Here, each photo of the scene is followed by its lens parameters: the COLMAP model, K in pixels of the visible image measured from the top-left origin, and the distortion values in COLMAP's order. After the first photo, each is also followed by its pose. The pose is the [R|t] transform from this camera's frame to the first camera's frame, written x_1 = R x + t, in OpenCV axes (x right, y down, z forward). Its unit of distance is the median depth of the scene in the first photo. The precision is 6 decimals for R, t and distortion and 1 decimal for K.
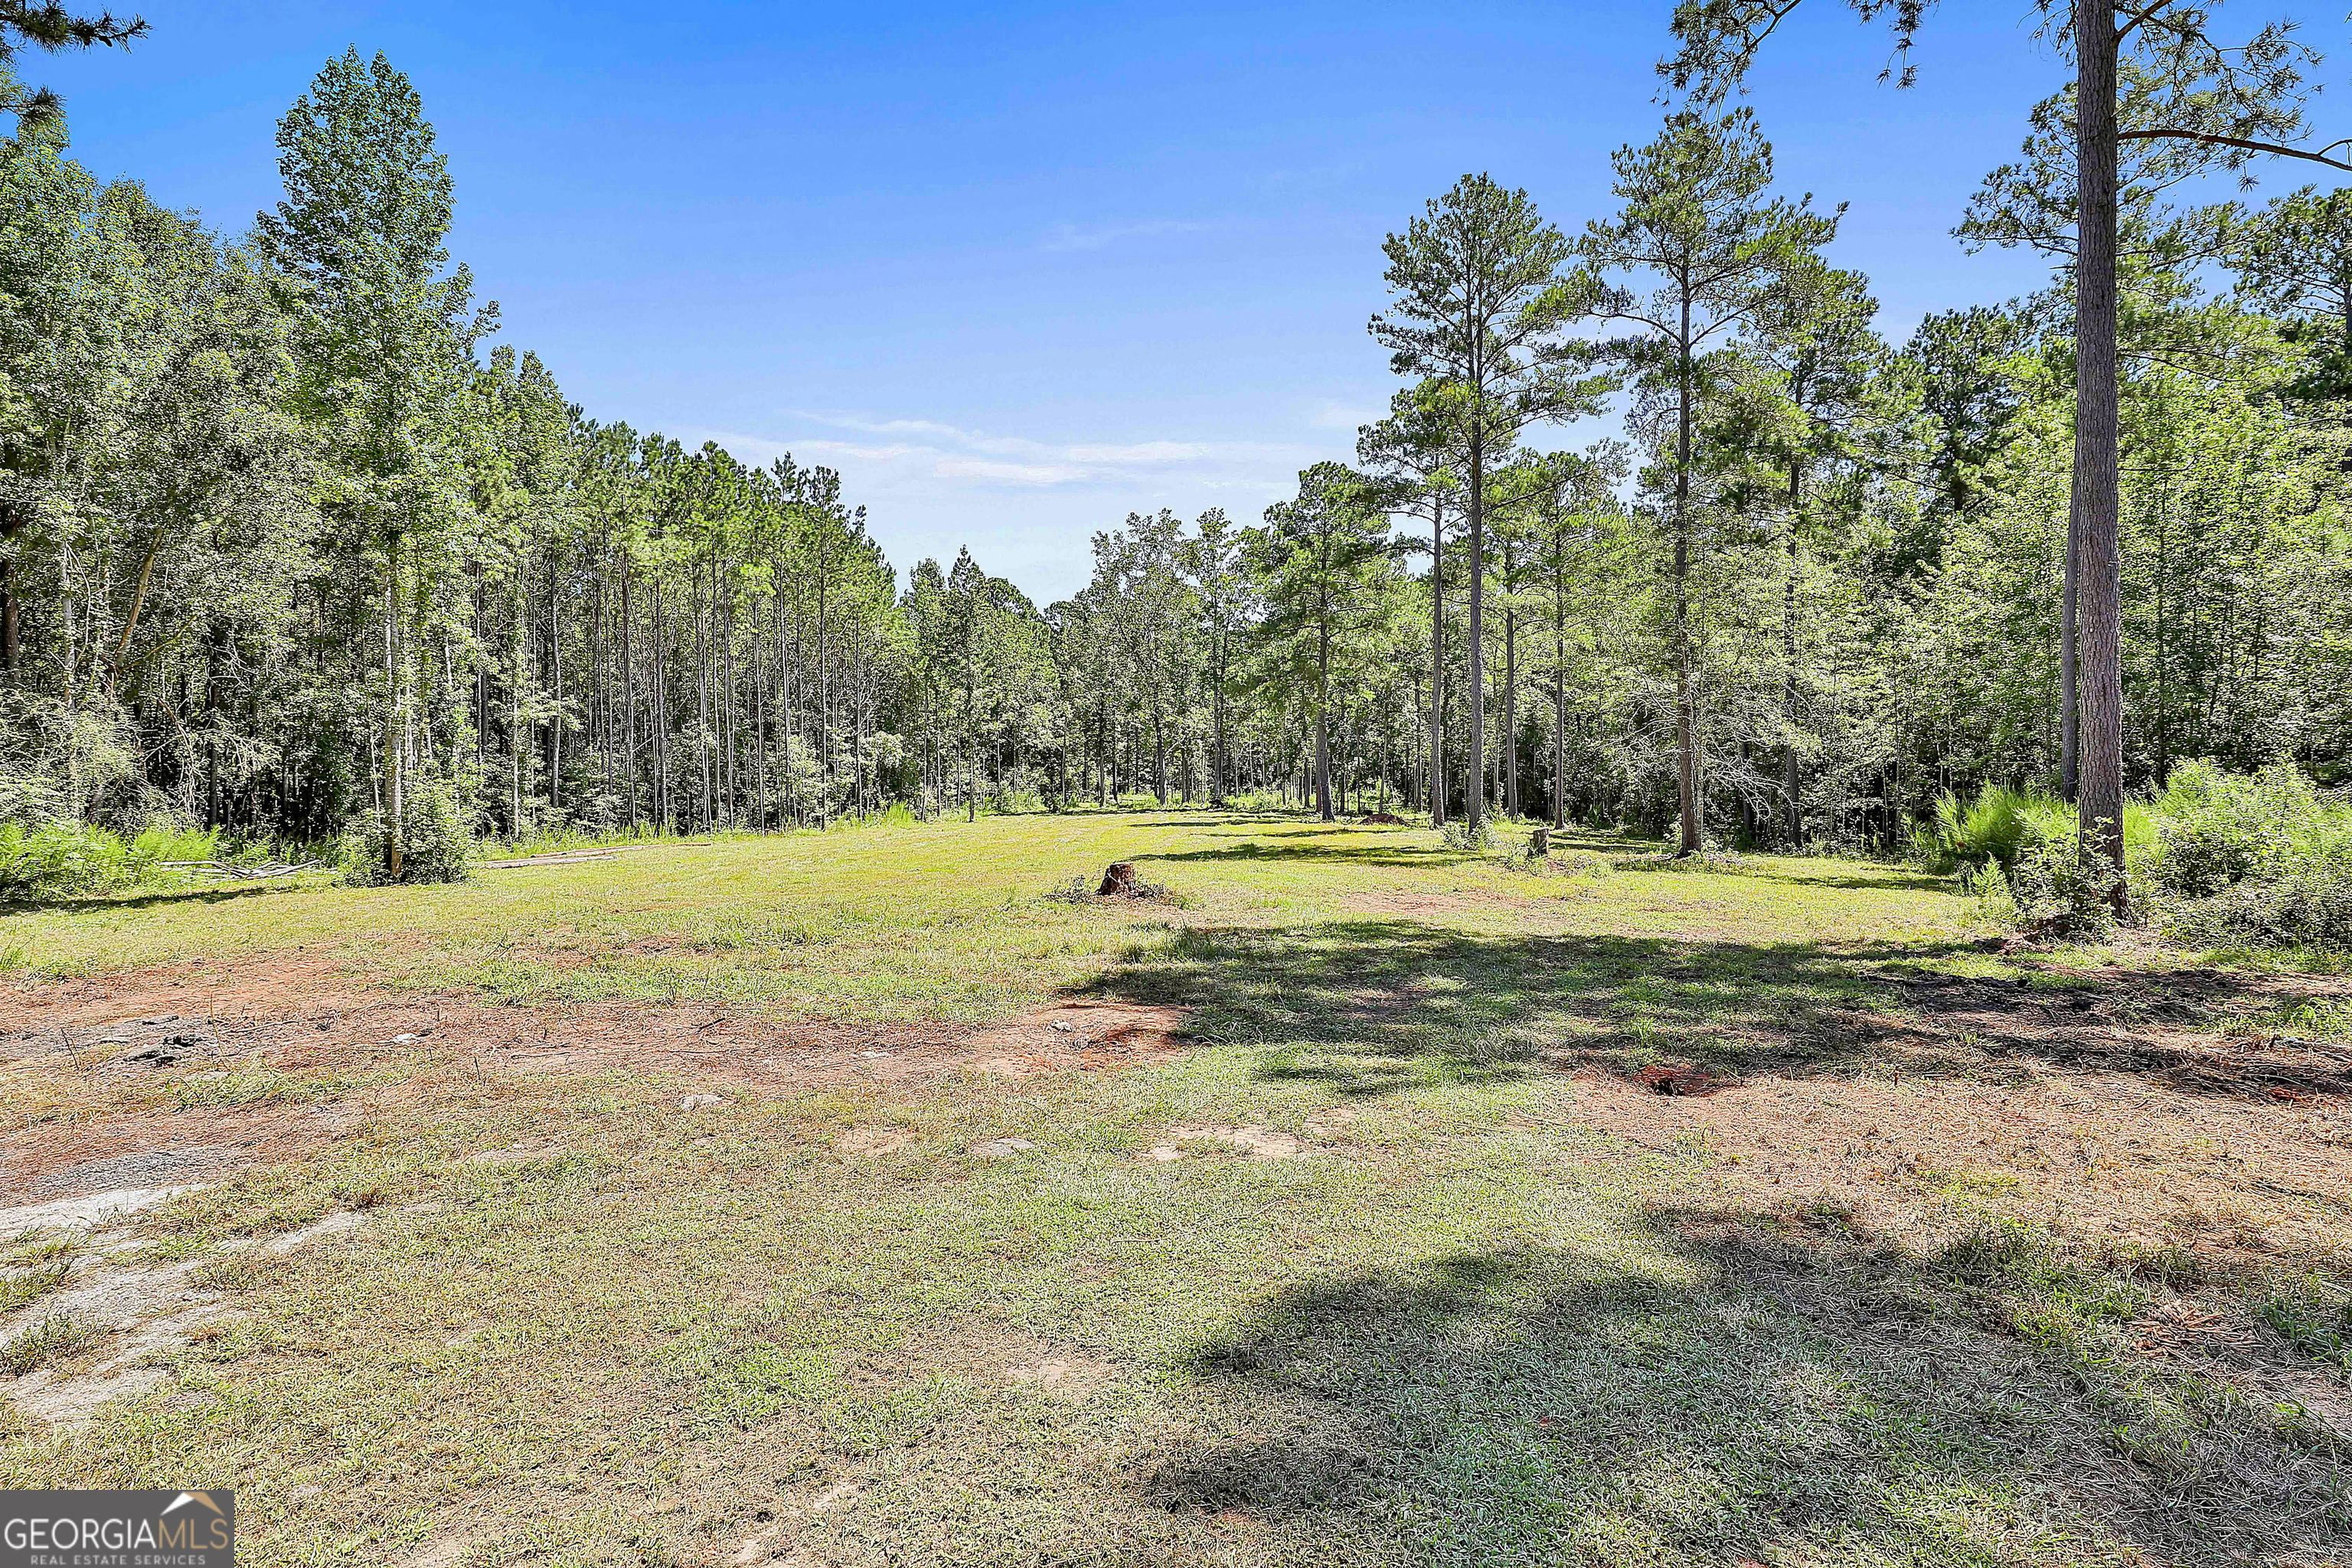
lens RADIAL K [[1138.4, 0, 1175.9], [0, 1138.4, 779.1], [0, 0, 1]] dist [-0.010576, 0.006332]
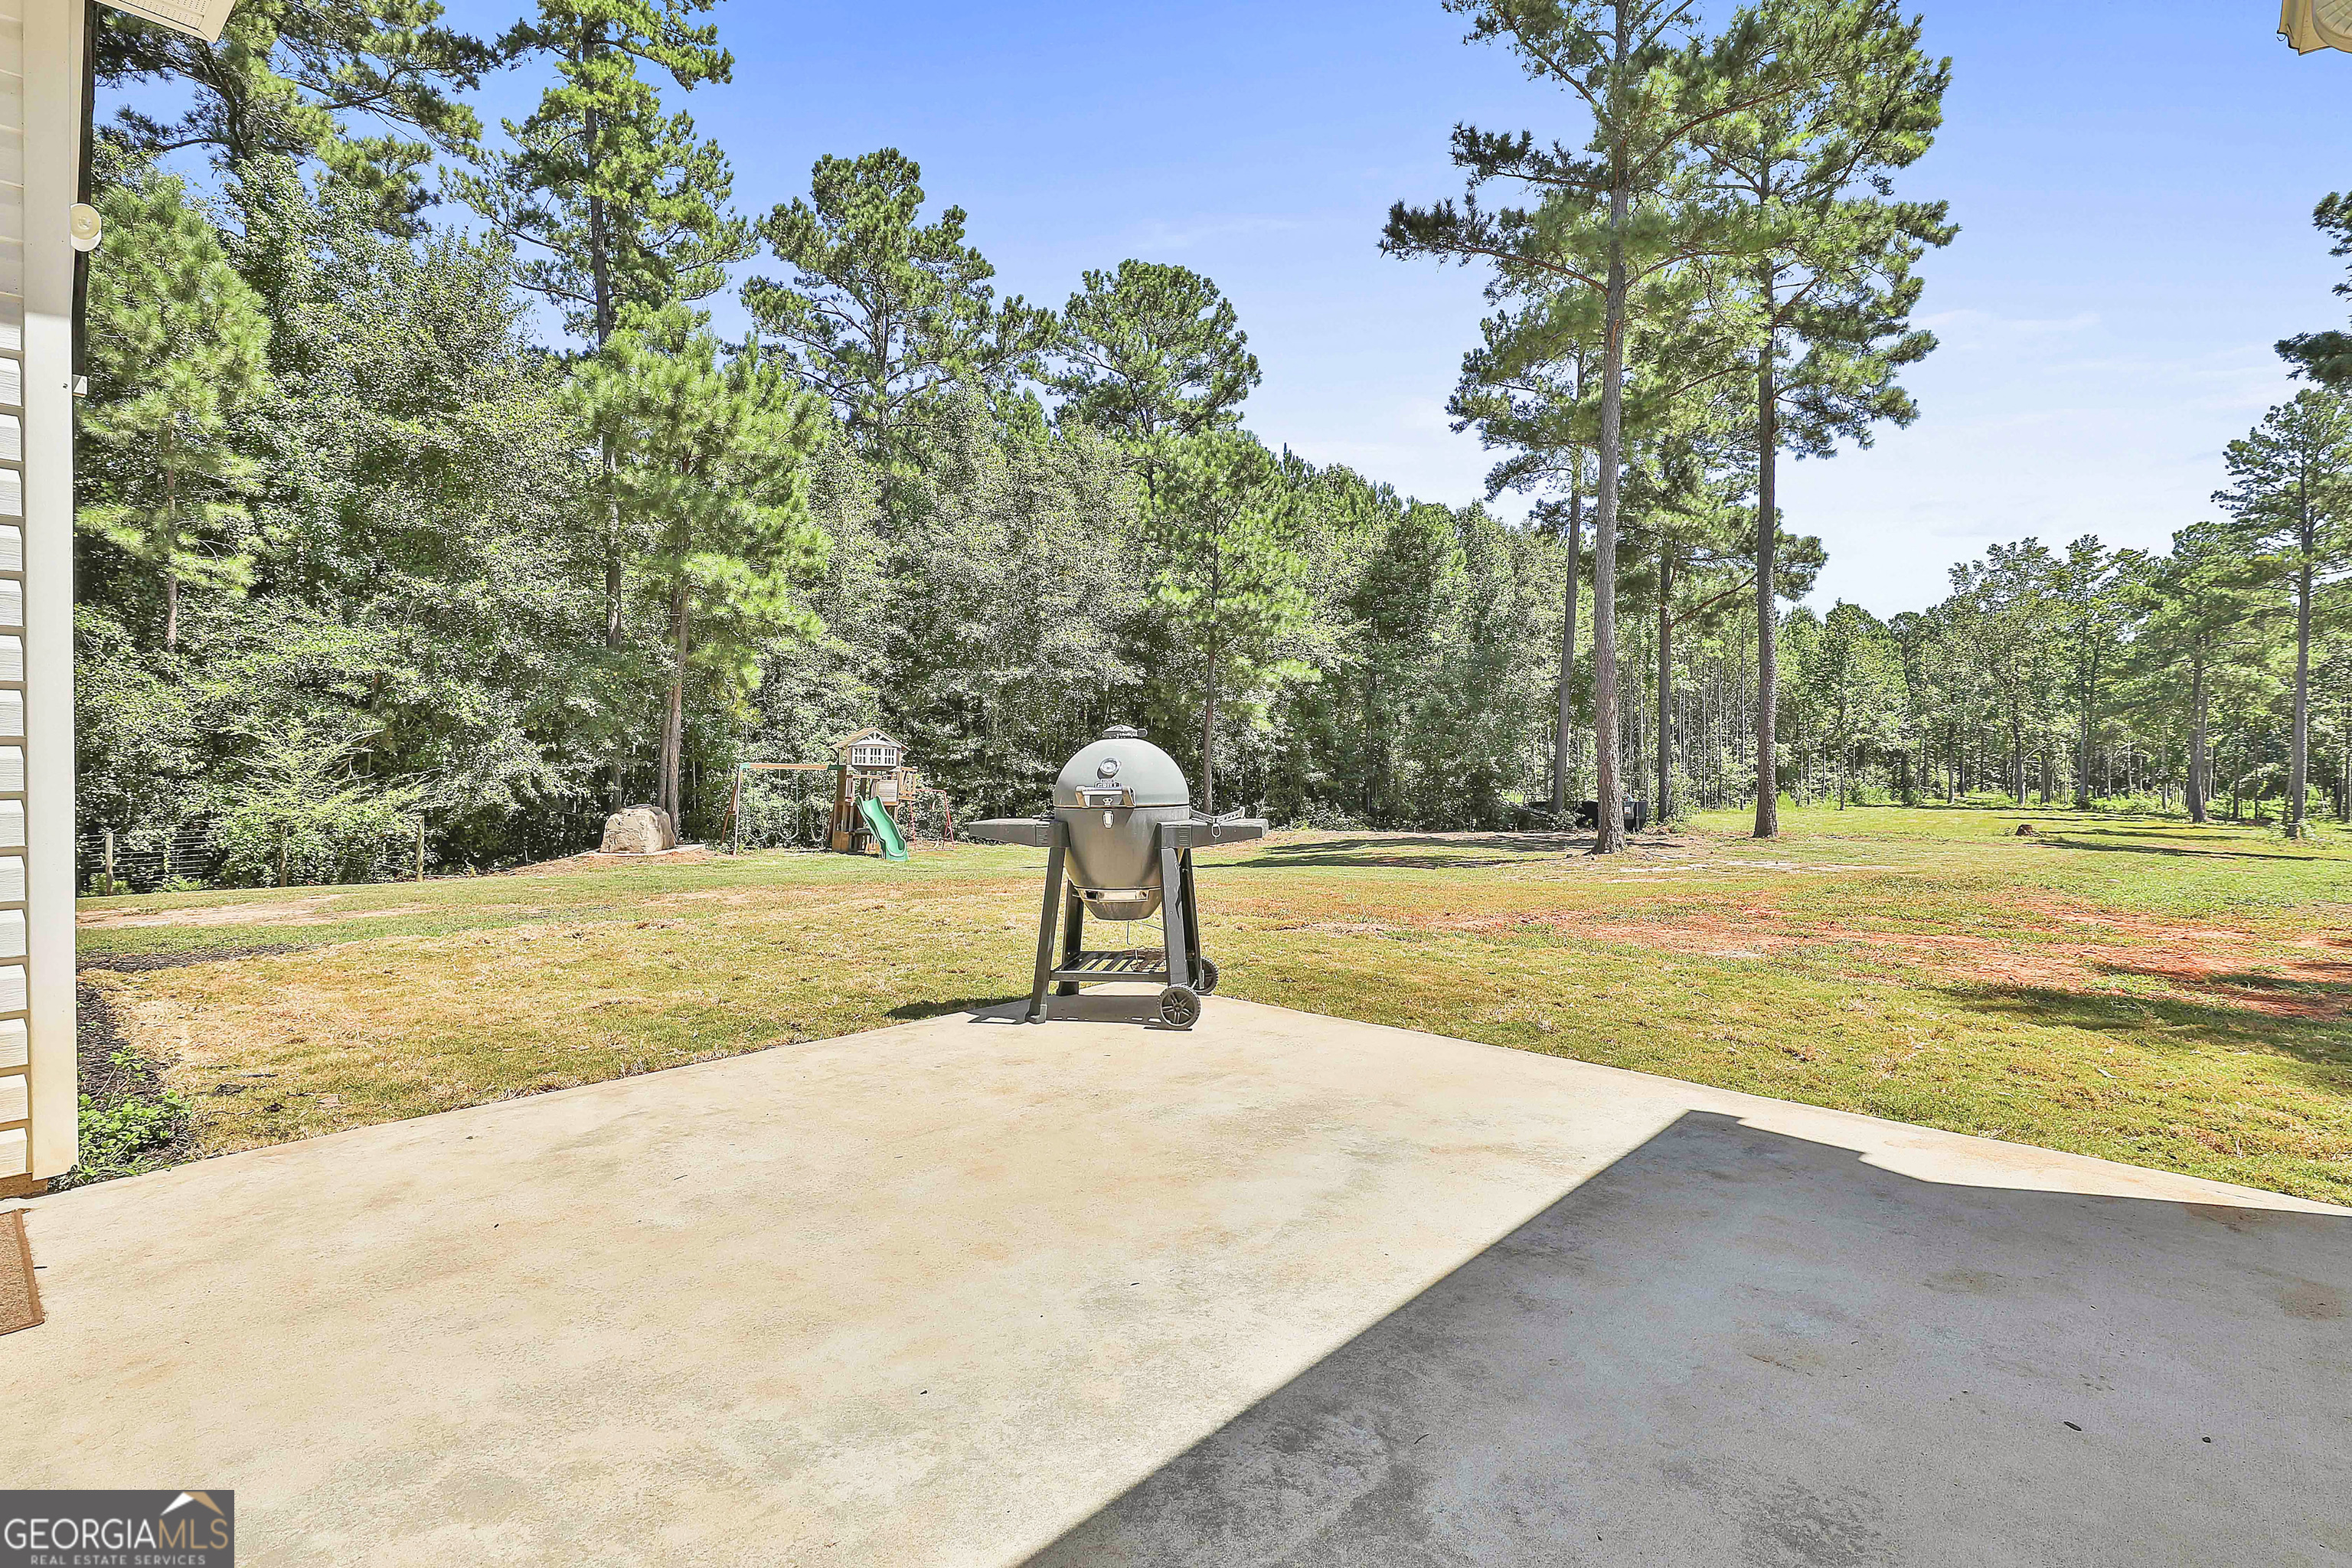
lens RADIAL K [[1138.4, 0, 1177.6], [0, 1138.4, 765.2], [0, 0, 1]] dist [-0.010576, 0.006332]
pose [[0.800221, 0.024540, -0.599203, -0.006981], [-0.022866, 0.999684, 0.010405, -0.007690], [0.599269, 0.005375, 0.800530, -0.381996]]
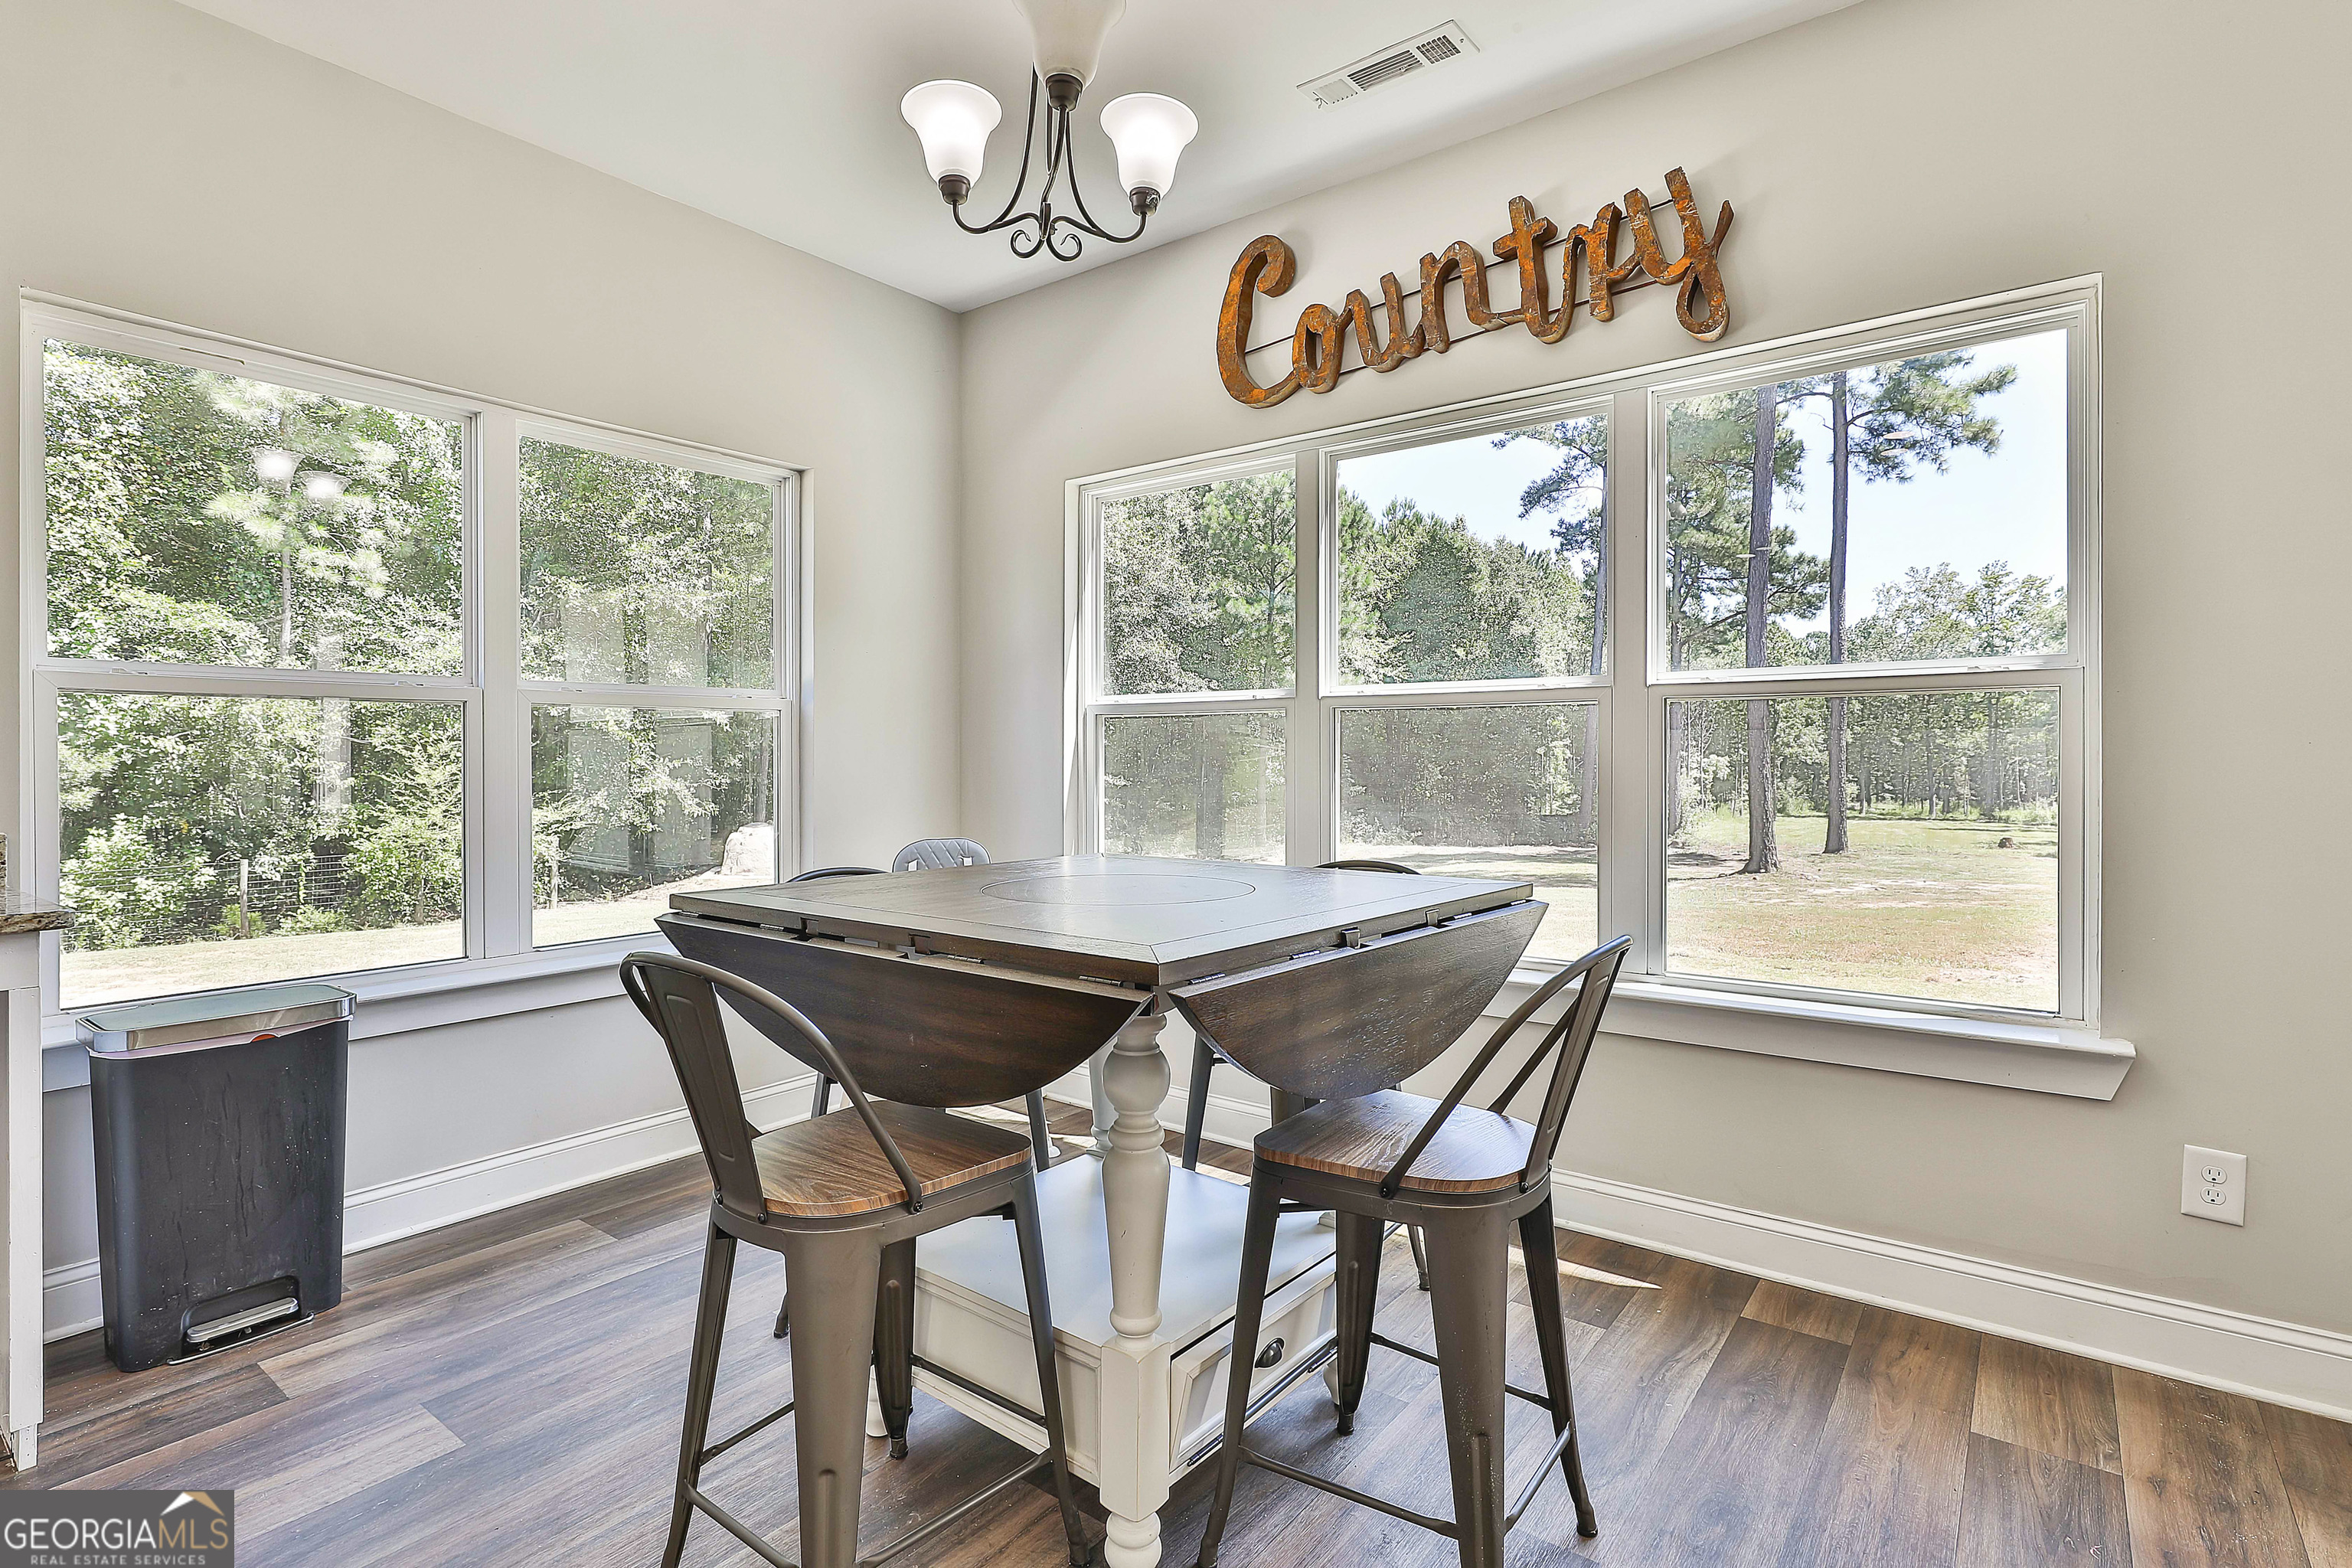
lens RADIAL K [[1138.4, 0, 1175.1], [0, 1138.4, 780.3], [0, 0, 1]] dist [-0.010576, 0.006332]
pose [[0.847508, 0.028002, -0.530044, -0.055410], [-0.025373, 0.999603, 0.012239, -0.007673], [0.530176, 0.003076, 0.847882, -0.407016]]
